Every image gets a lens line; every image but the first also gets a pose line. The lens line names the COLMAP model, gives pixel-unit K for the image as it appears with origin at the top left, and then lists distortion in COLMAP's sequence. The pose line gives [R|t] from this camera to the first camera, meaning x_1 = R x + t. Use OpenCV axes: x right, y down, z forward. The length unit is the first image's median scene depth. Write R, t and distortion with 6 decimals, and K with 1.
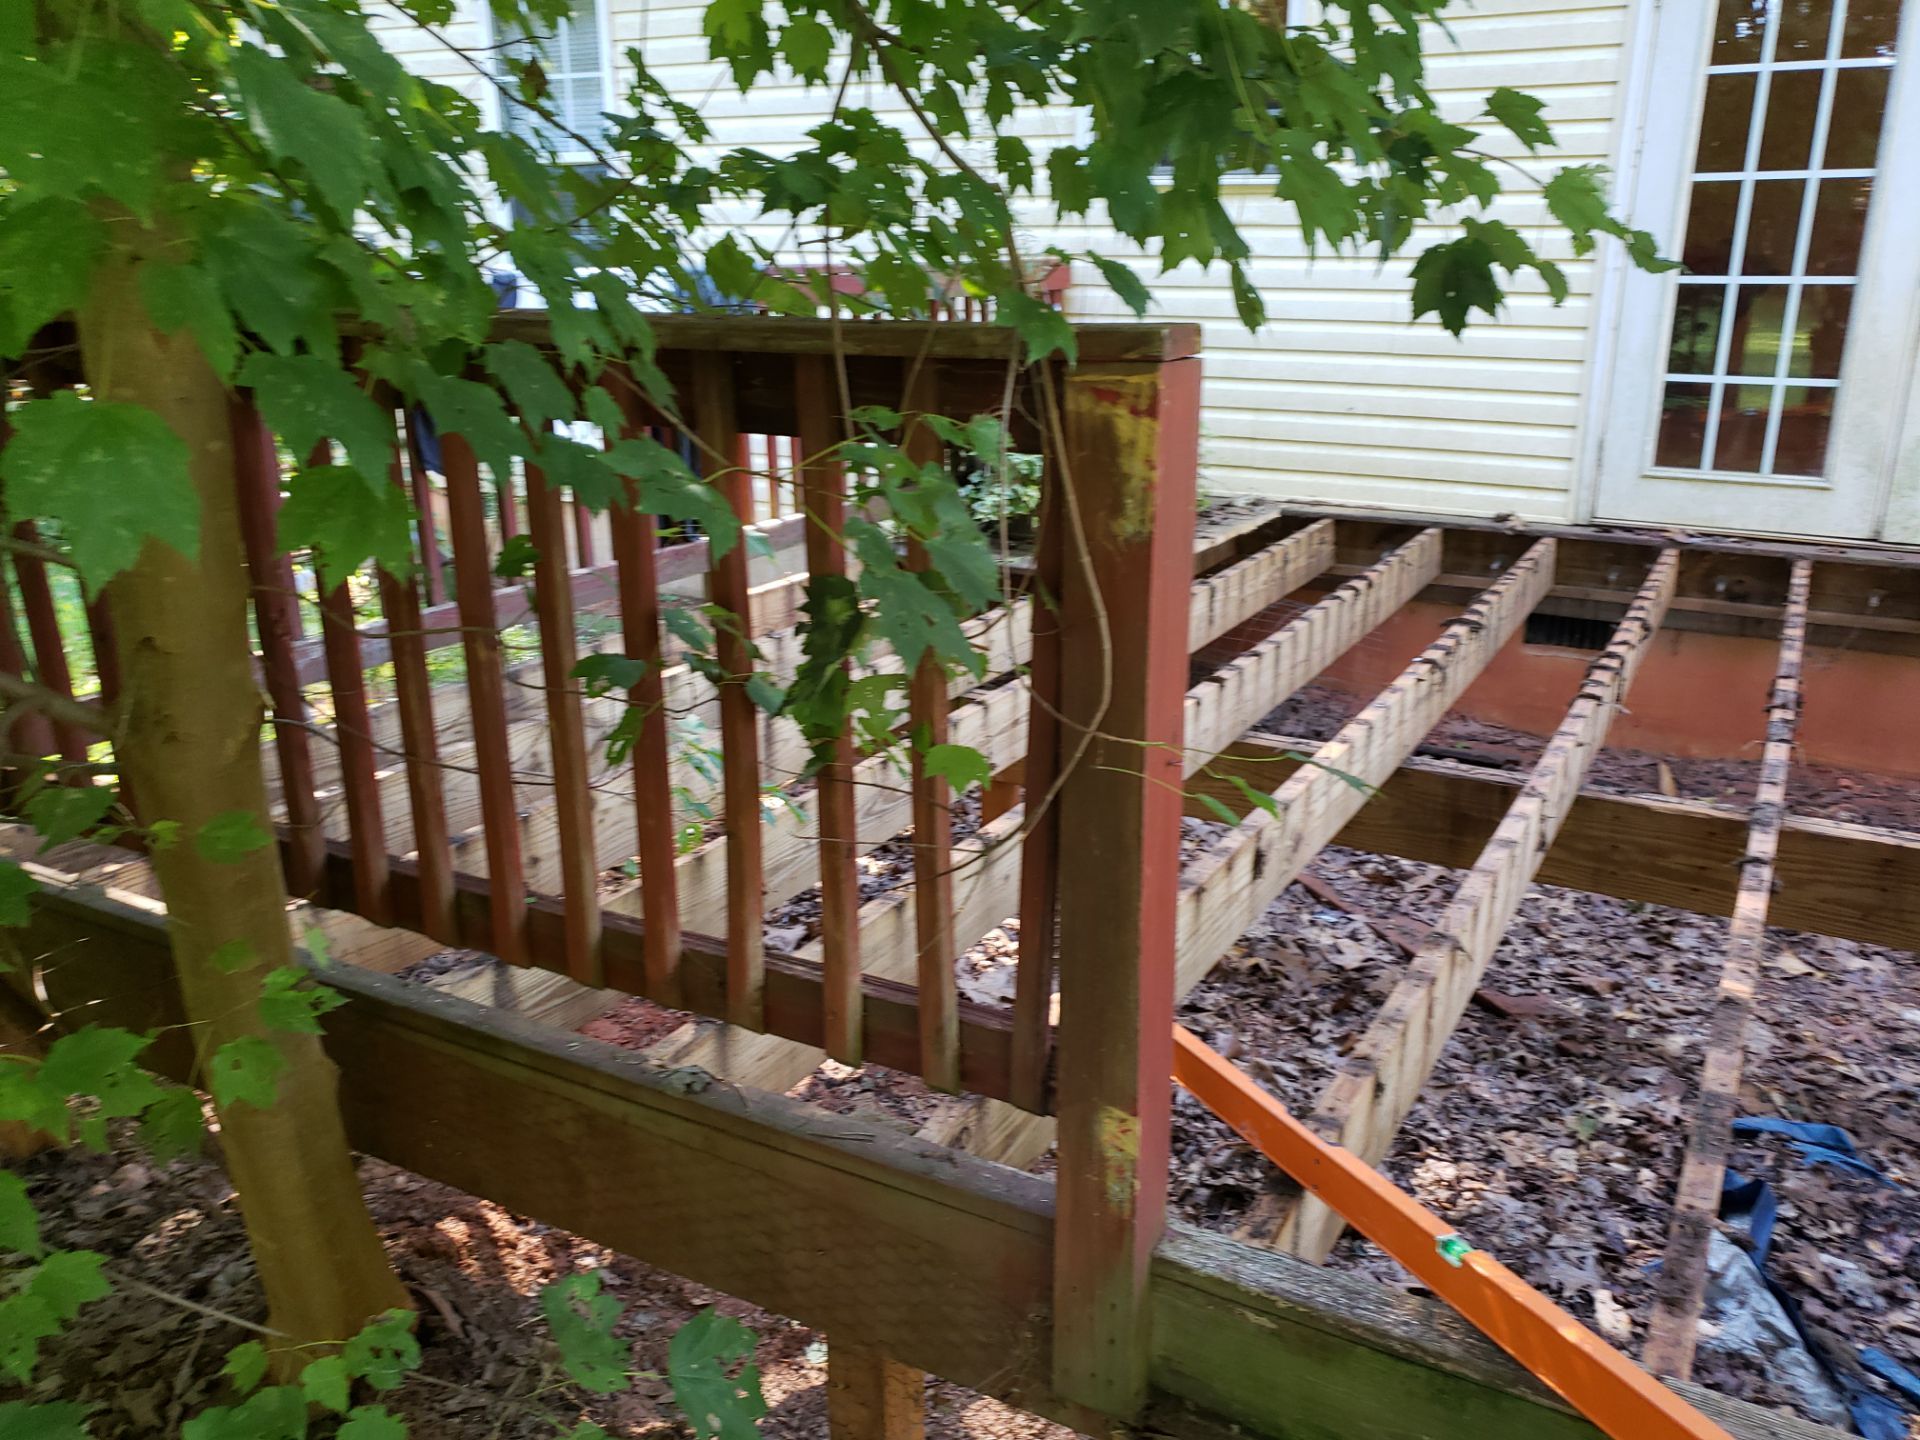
lens RADIAL K [[1466.4, 0, 960.0], [0, 1466.4, 720.0], [0, 0, 1]] dist [0.007723, 0.013231]
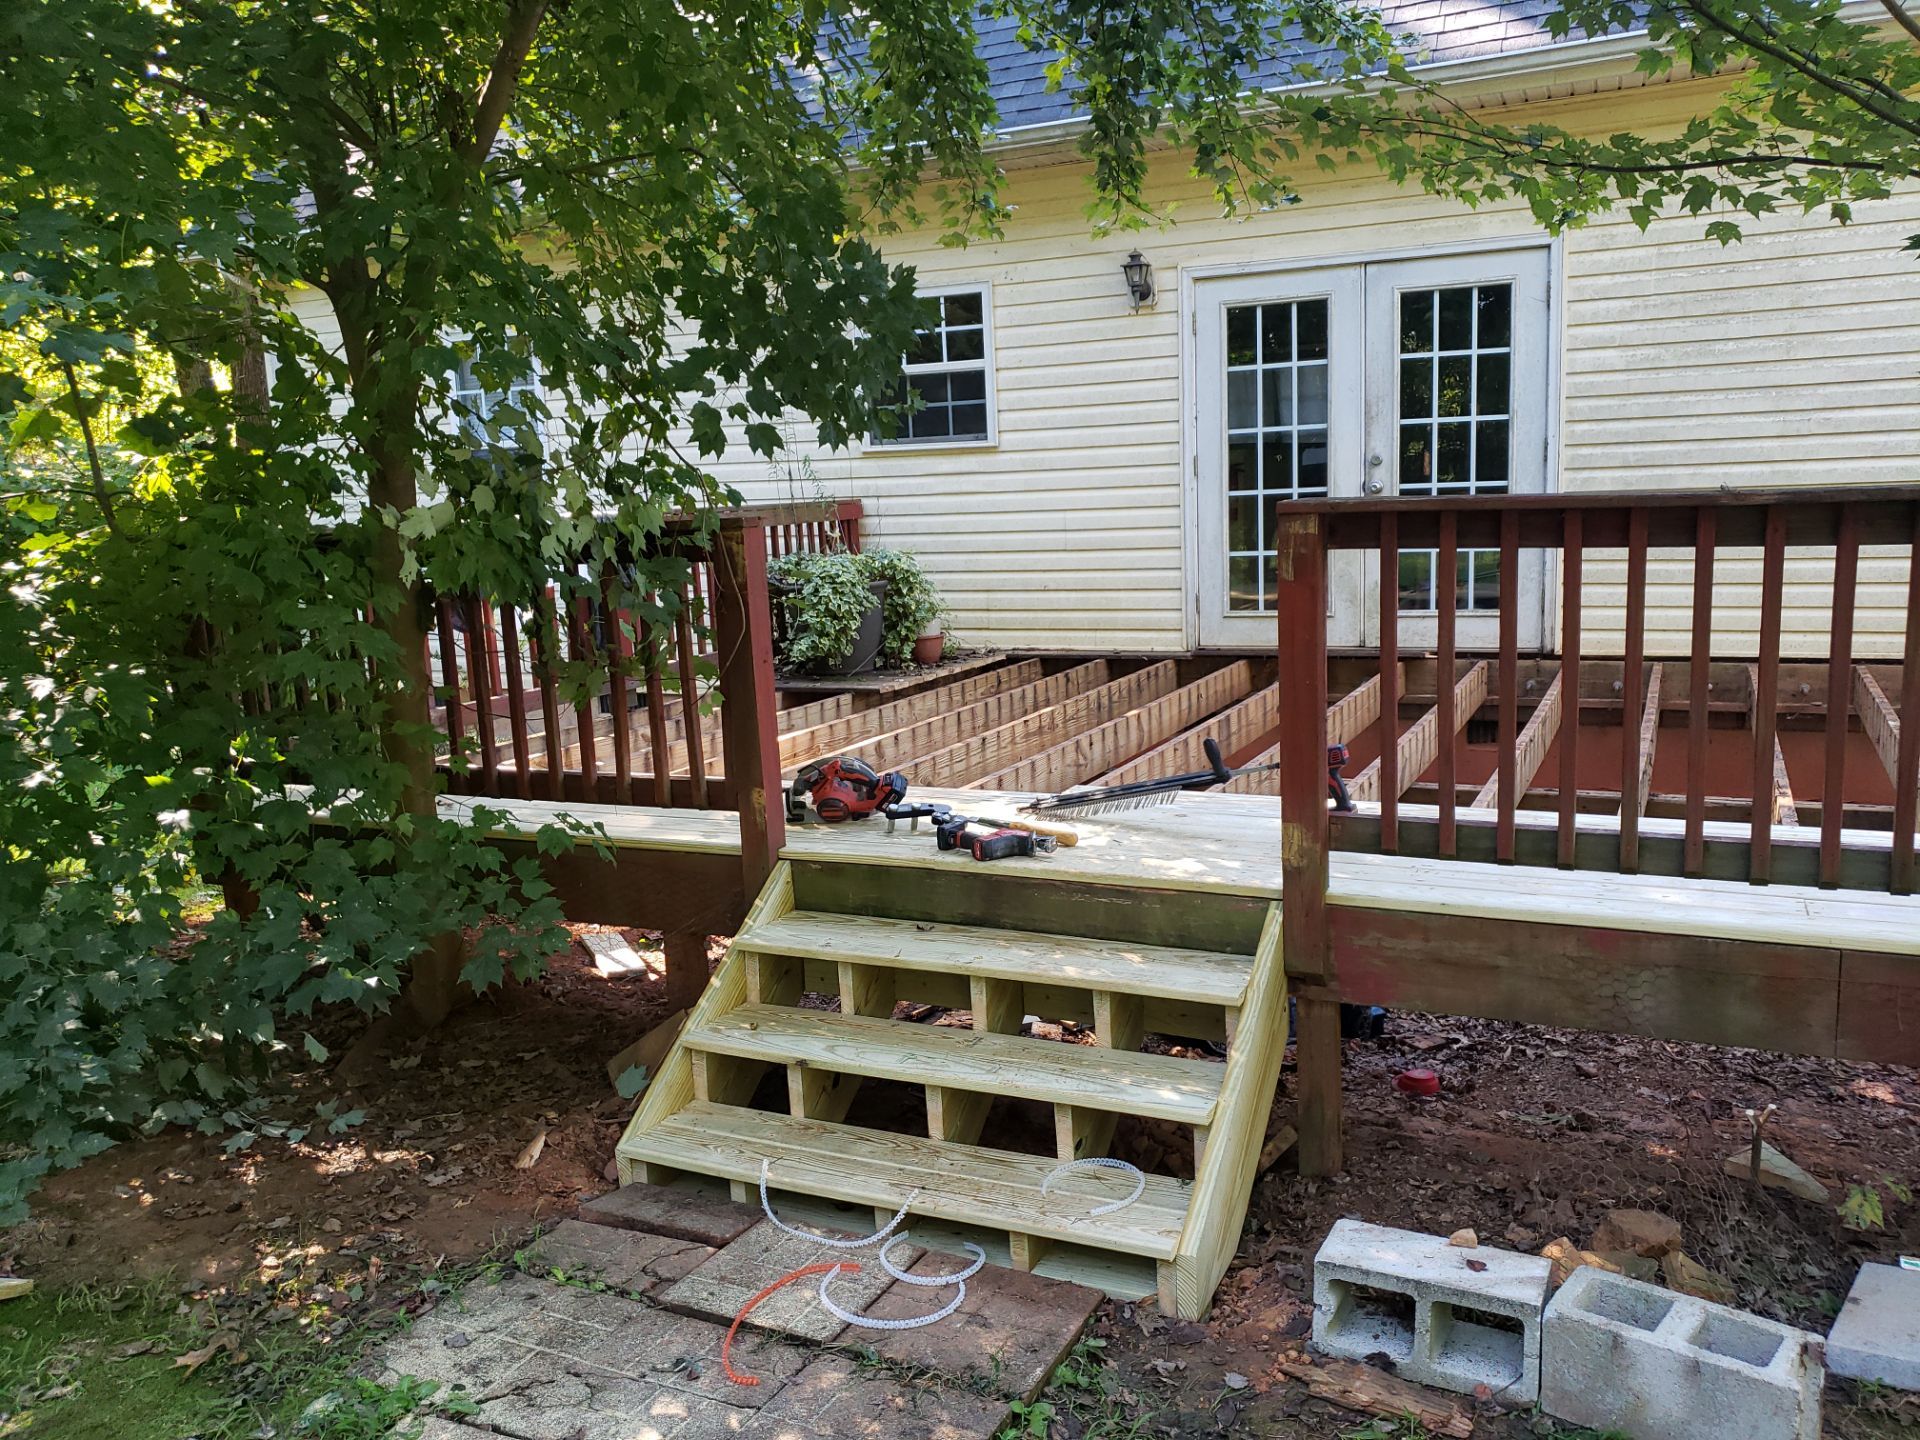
lens RADIAL K [[1466.4, 0, 960.0], [0, 1466.4, 720.0], [0, 0, 1]] dist [0.007723, 0.013231]
pose [[0.998056, -0.048747, 0.038828, 0.114963], [0.054362, 0.985629, -0.159936, 0.171427], [-0.030474, 0.161736, 0.986363, -0.502930]]
